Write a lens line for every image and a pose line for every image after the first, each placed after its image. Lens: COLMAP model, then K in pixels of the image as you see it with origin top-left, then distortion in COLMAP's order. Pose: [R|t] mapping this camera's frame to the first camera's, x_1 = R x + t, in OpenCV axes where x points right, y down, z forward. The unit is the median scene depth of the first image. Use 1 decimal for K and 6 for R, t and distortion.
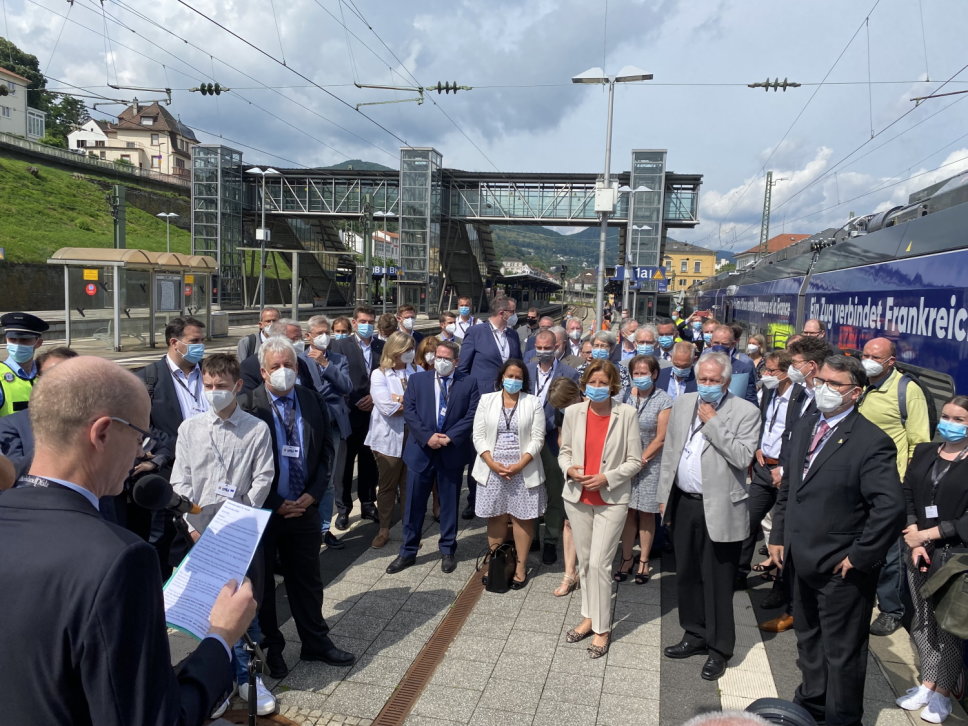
lens RADIAL K [[736.4, 0, 486.2], [0, 736.4, 366.4], [0, 0, 1]] dist [-0.004827, -0.002175]
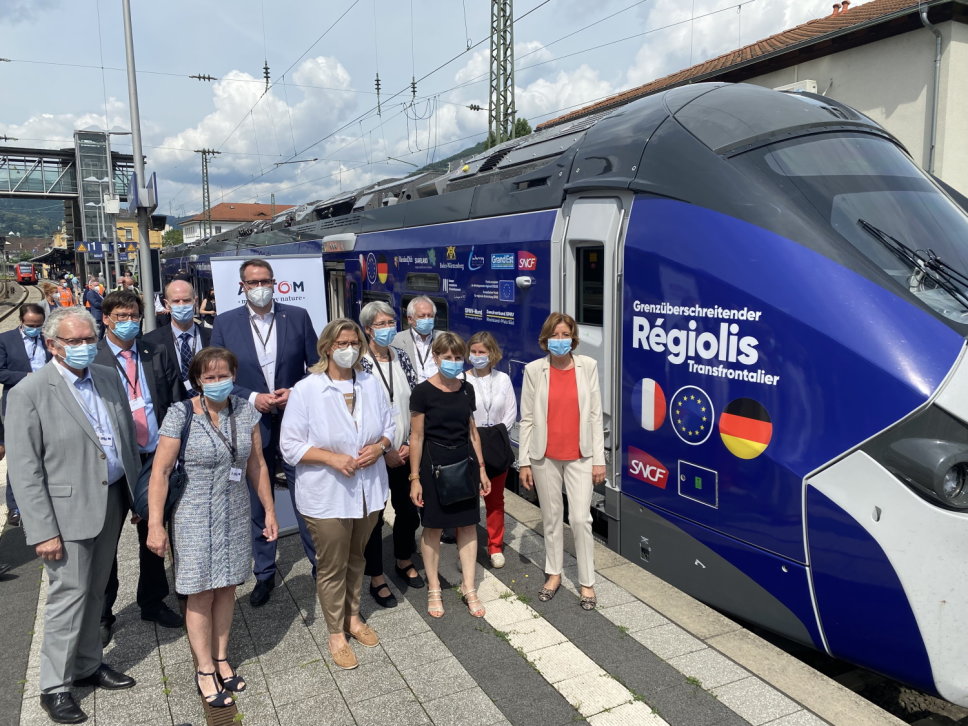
lens RADIAL K [[738.3, 0, 492.9], [0, 738.3, 378.0], [0, 0, 1]] dist [0.033810, -0.024143]
pose [[0.753881, -0.140550, 0.641801, -0.083261], [0.101088, 0.990032, 0.098069, 0.020149], [-0.649187, -0.009054, 0.760575, -0.214144]]
